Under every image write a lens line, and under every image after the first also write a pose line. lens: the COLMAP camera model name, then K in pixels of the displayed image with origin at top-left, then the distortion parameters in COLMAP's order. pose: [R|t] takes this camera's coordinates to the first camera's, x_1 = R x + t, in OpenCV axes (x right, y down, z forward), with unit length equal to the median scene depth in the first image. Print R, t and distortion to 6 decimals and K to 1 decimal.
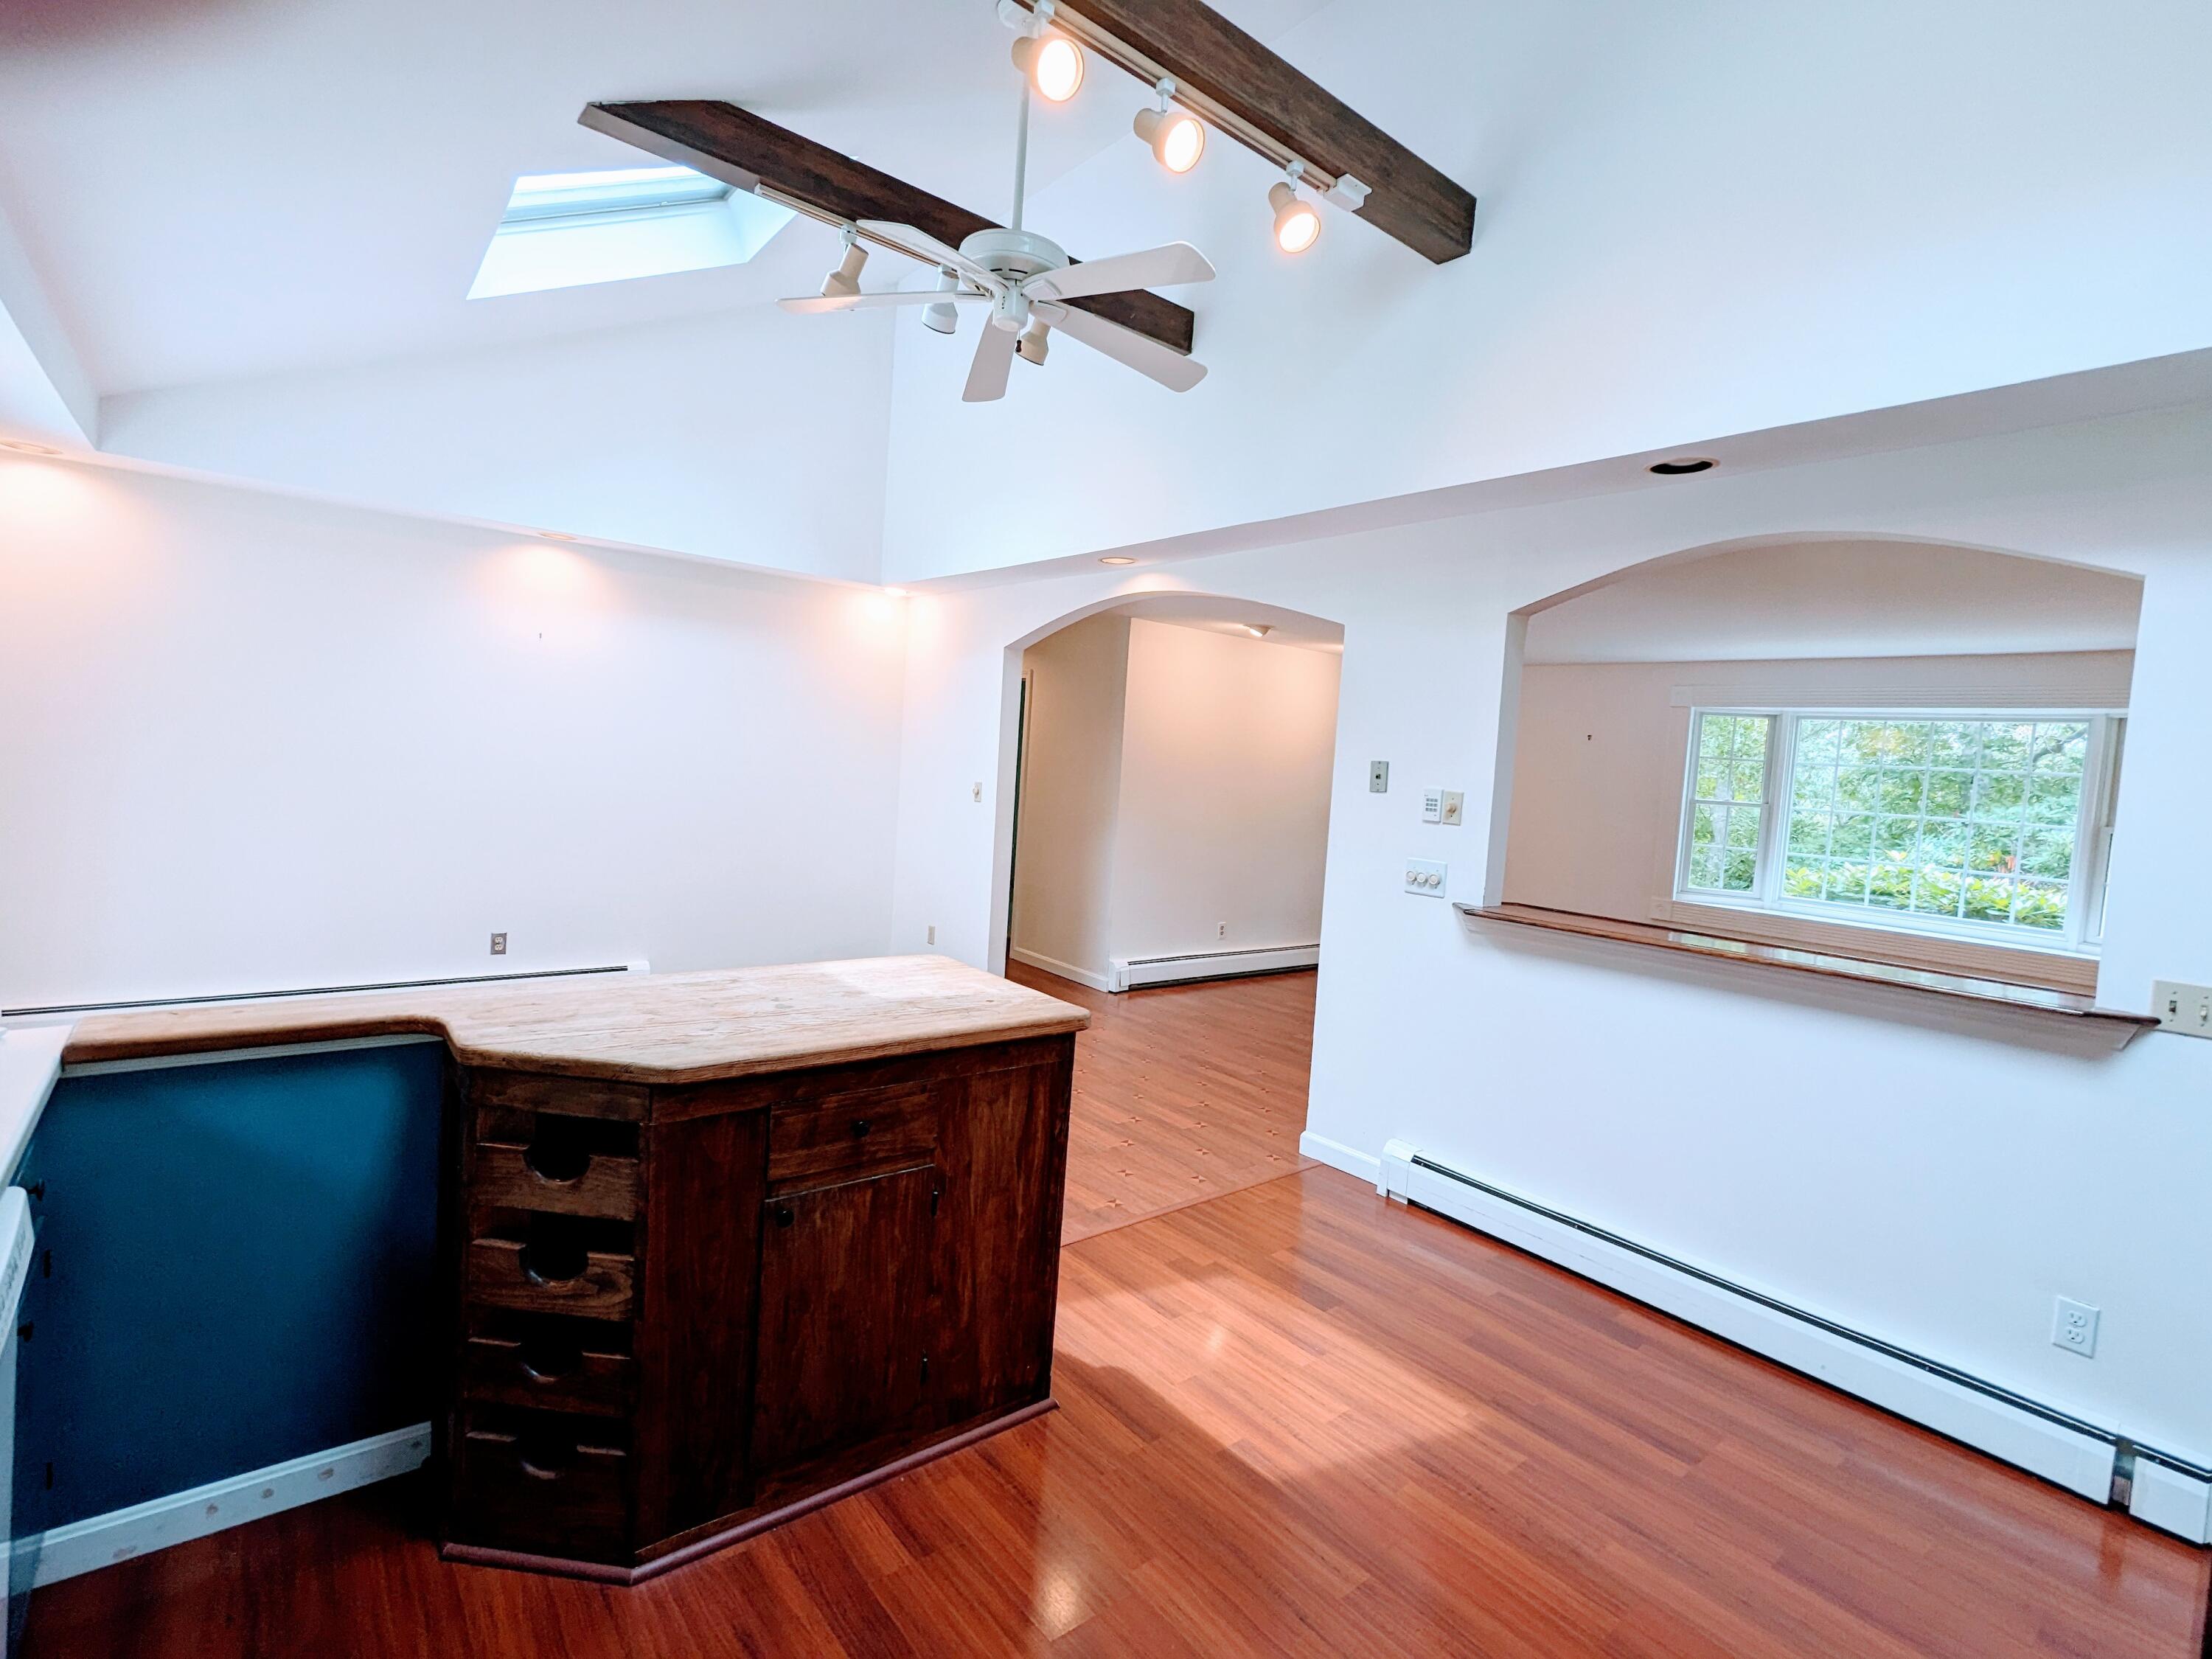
lens RADIAL K [[1050.0, 0, 1101.5], [0, 1050.0, 828.5], [0, 0, 1]] dist [-0.002168, 0.003340]
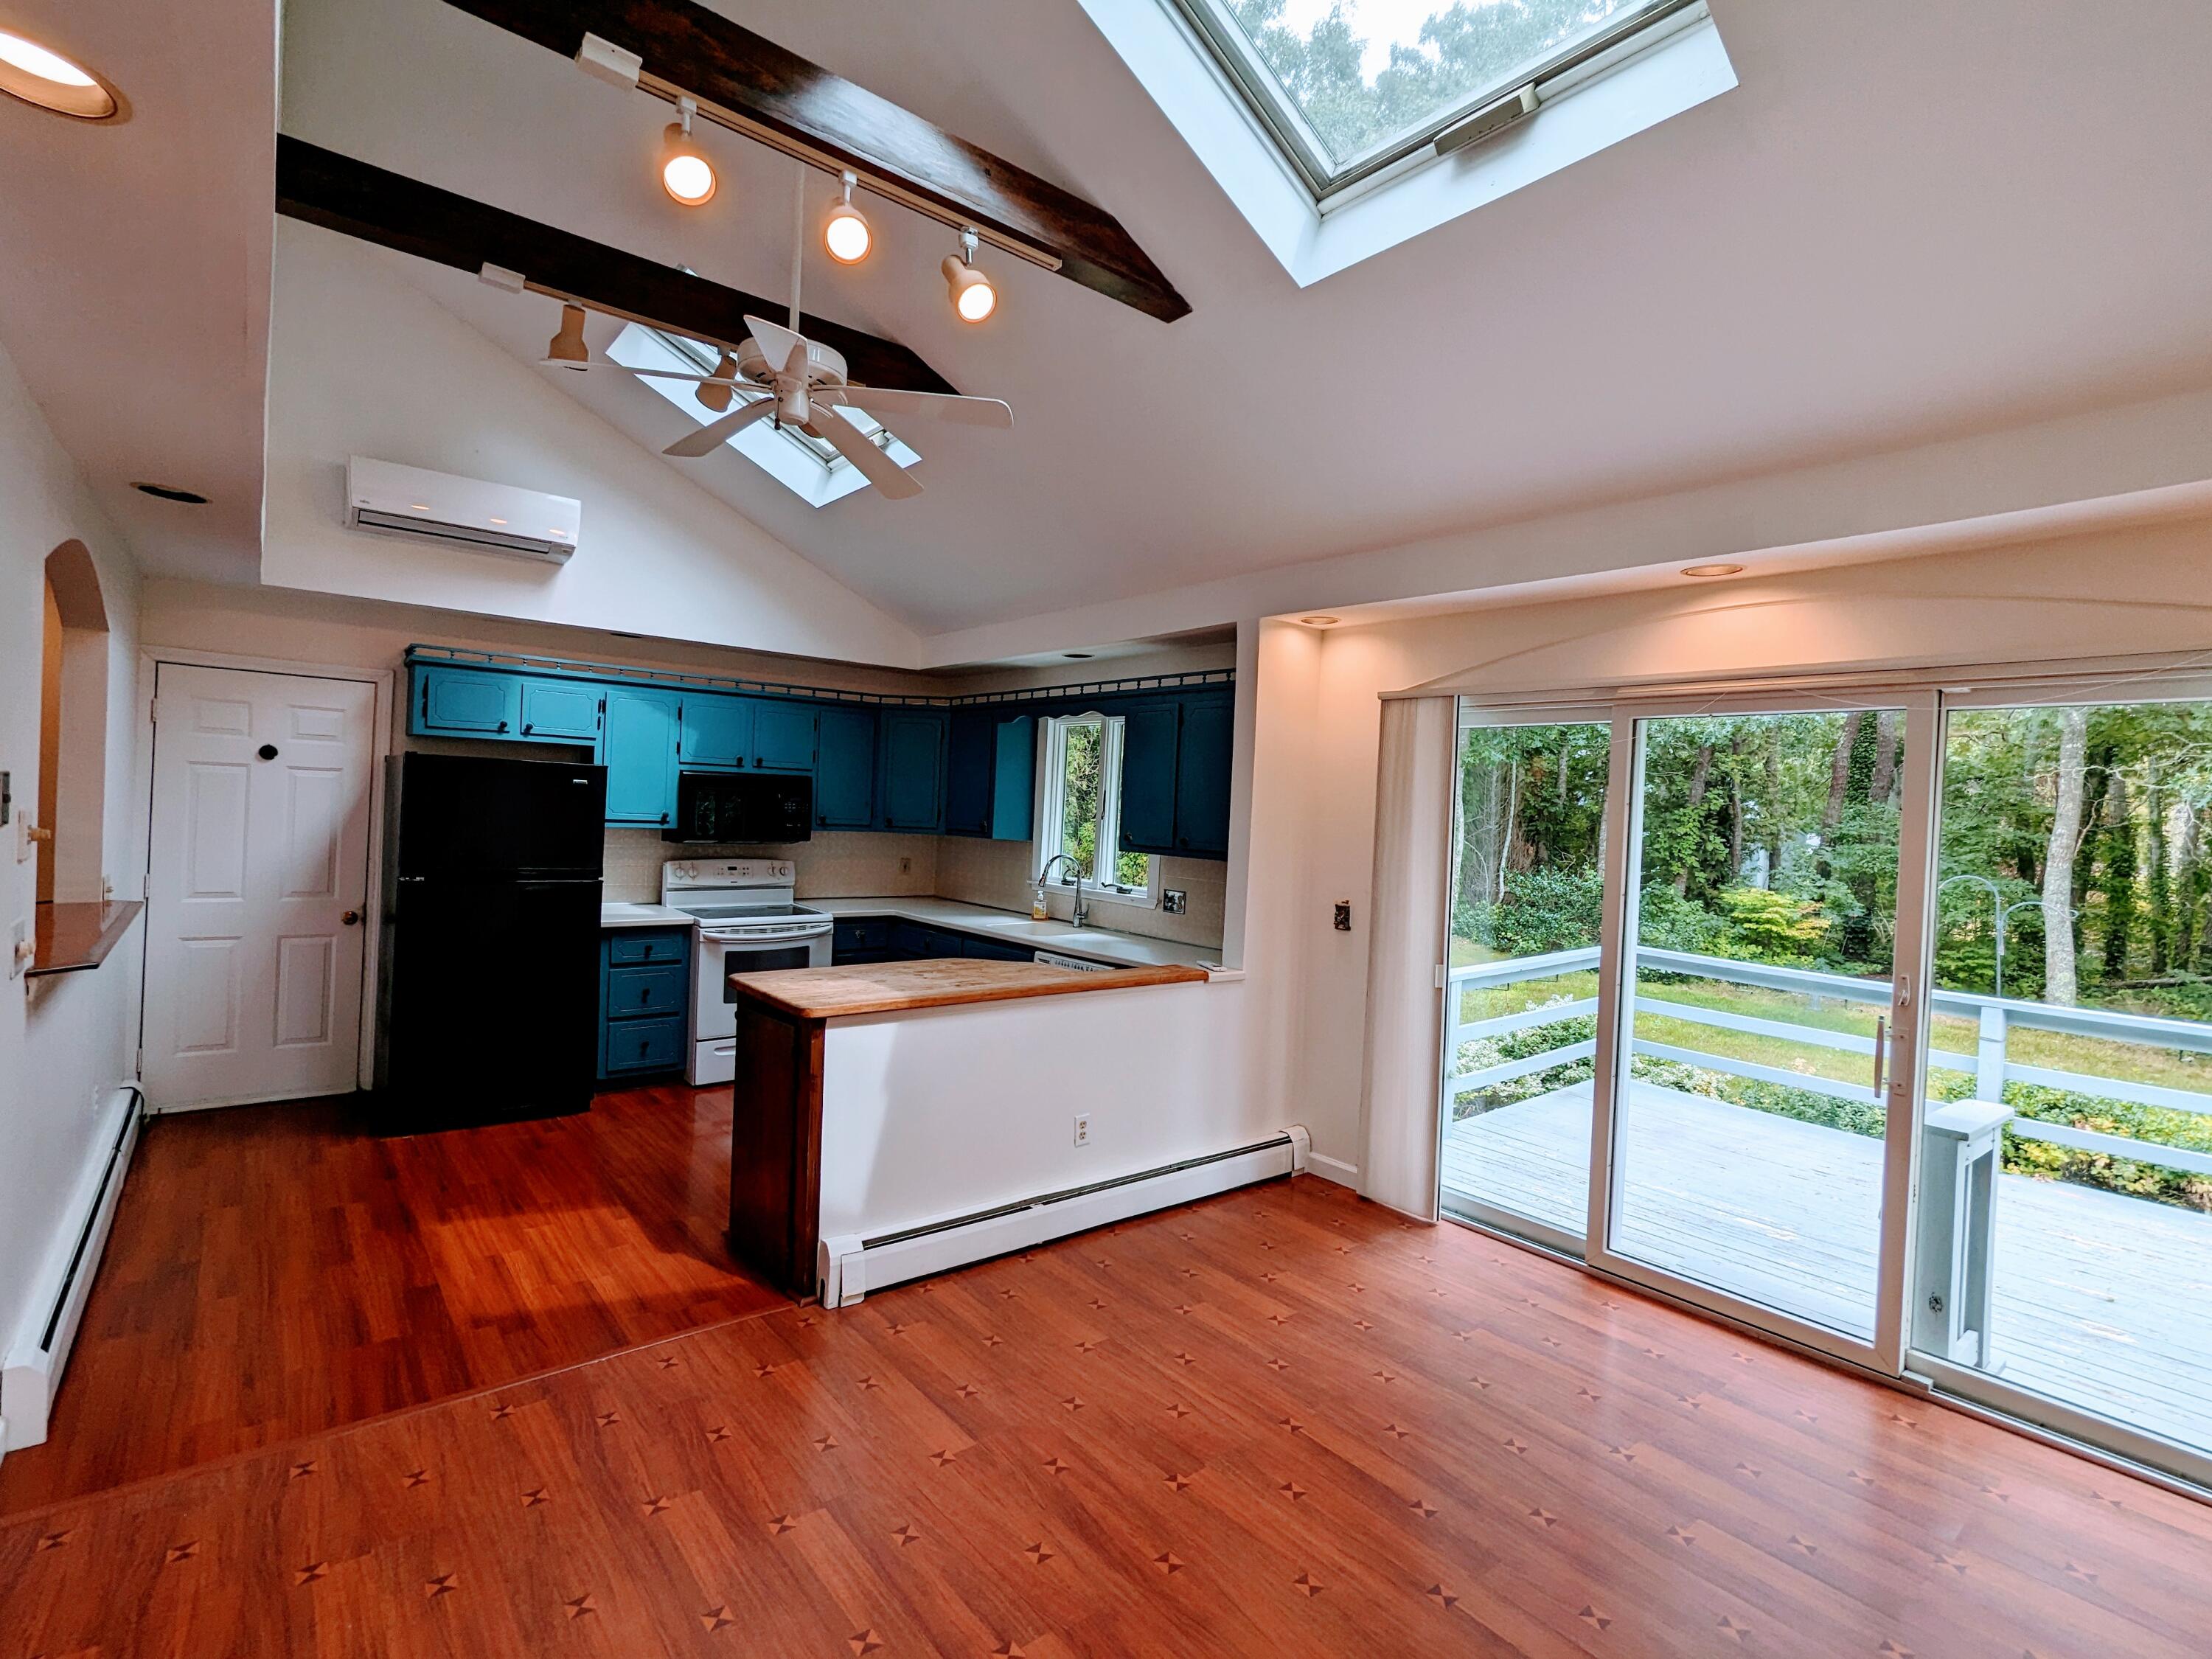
lens RADIAL K [[1050.0, 0, 1102.4], [0, 1050.0, 815.7], [0, 0, 1]] dist [-0.002168, 0.003340]
pose [[-0.994294, -0.106570, 0.004669, -0.434375], [-0.105931, 0.991593, 0.074311, -0.190195], [-0.012549, 0.073392, -0.997224, 2.012542]]
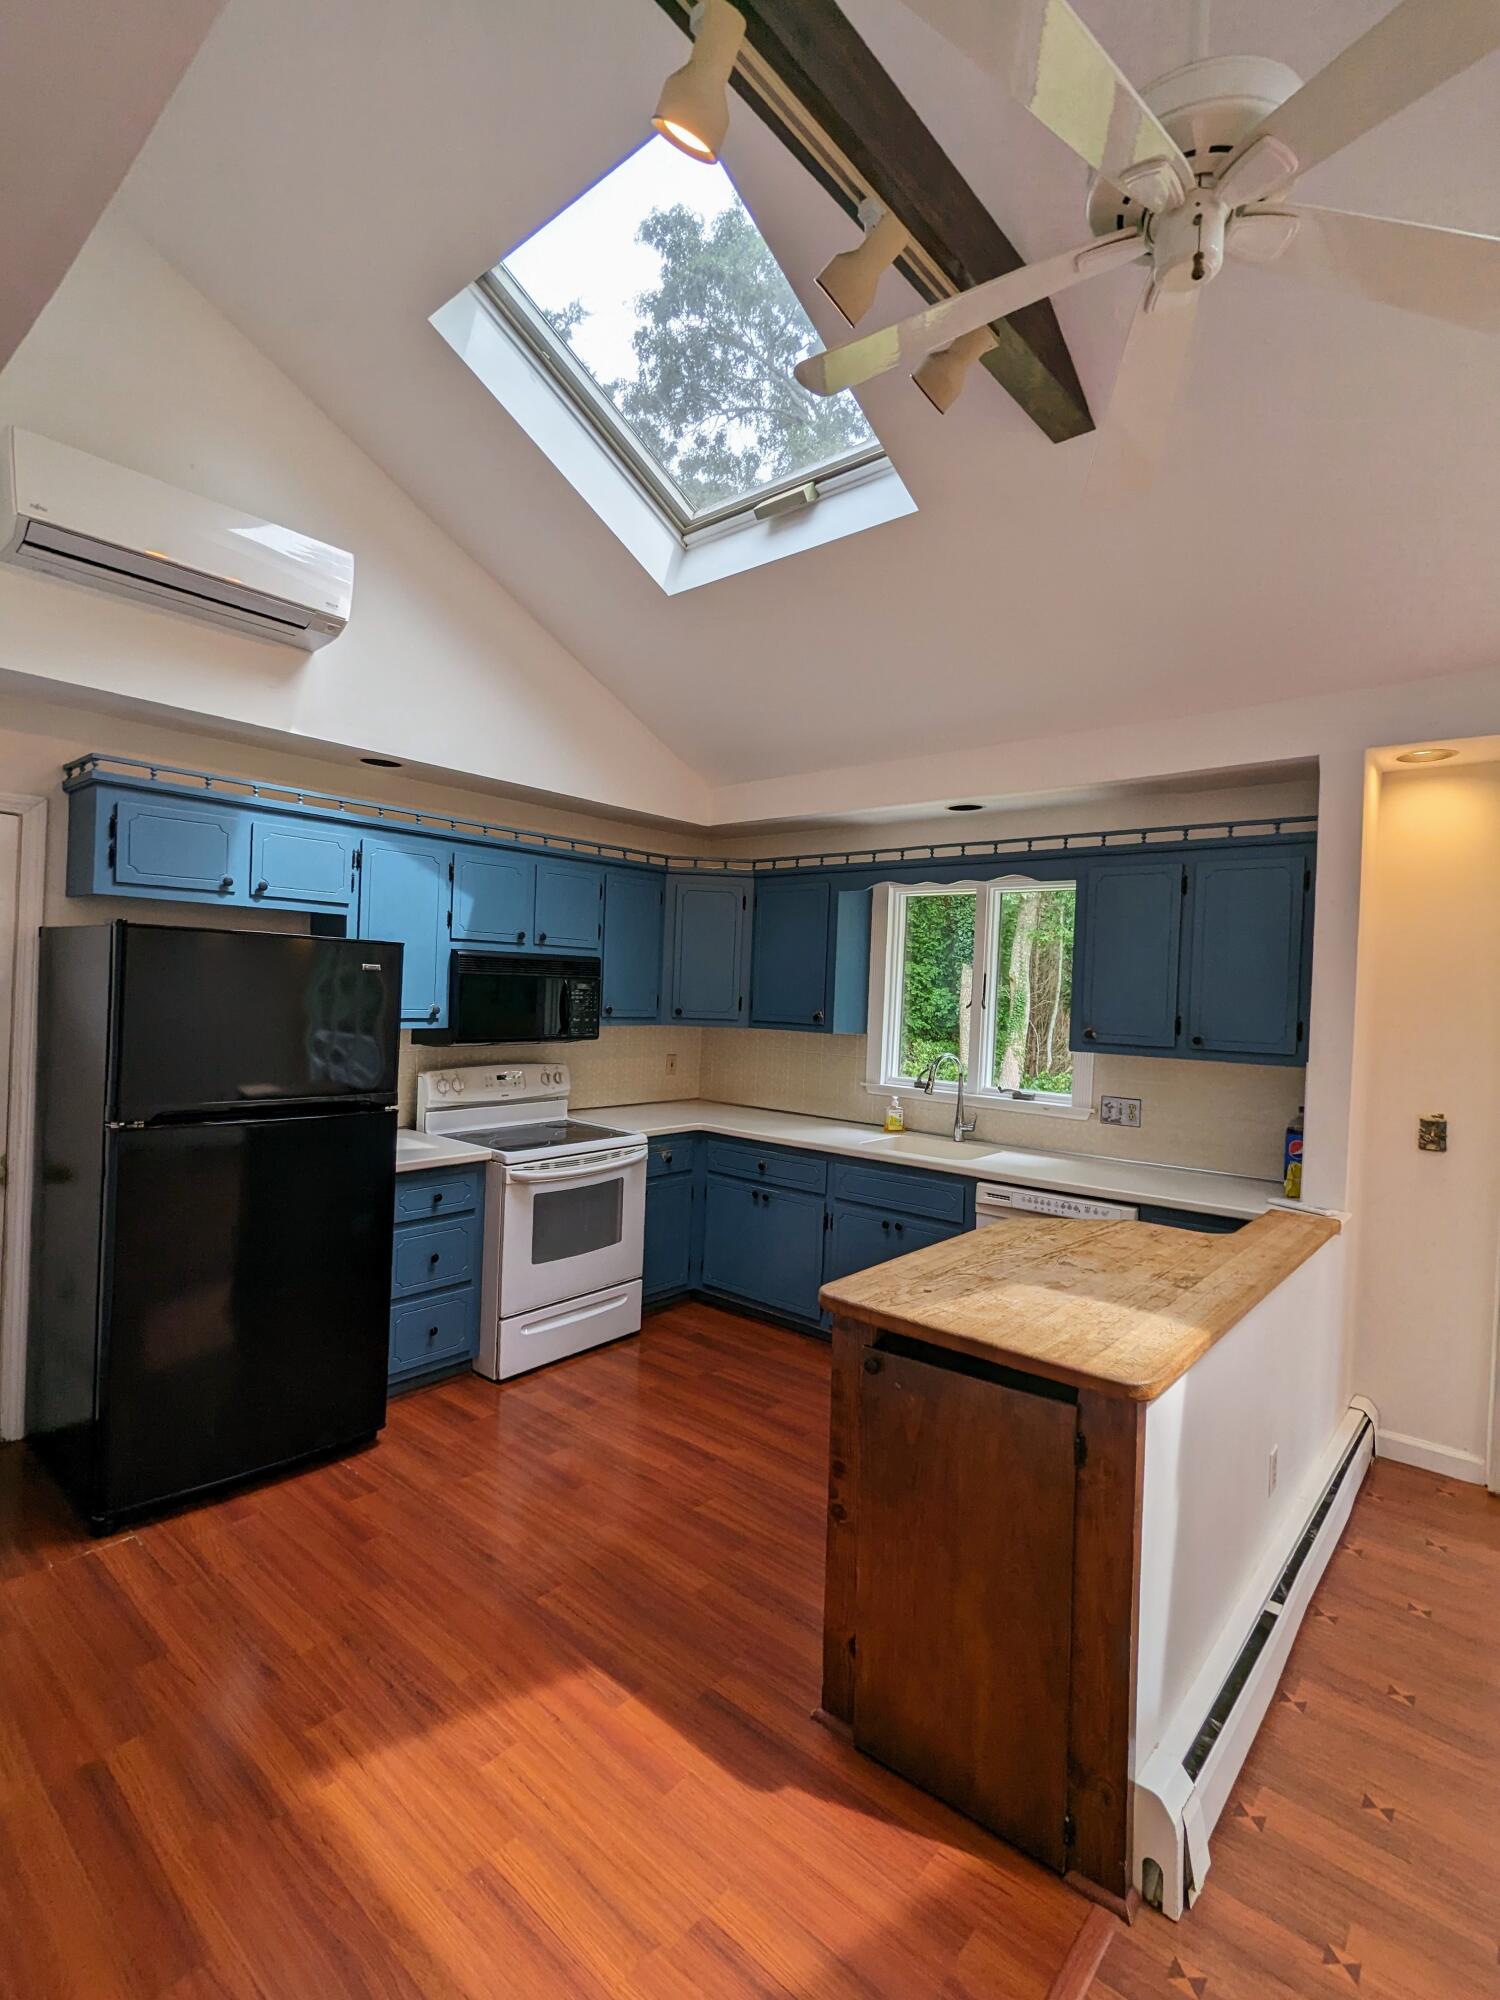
lens RADIAL K [[949.4, 0, 752.5], [0, 949.4, 998.4], [0, 0, 1]] dist [-0.002168, 0.003340]
pose [[-0.979742, -0.096862, -0.175278, 0.178412], [-0.109544, 0.991909, 0.064161, -0.108111], [0.167645, 0.082062, -0.982426, 1.430152]]
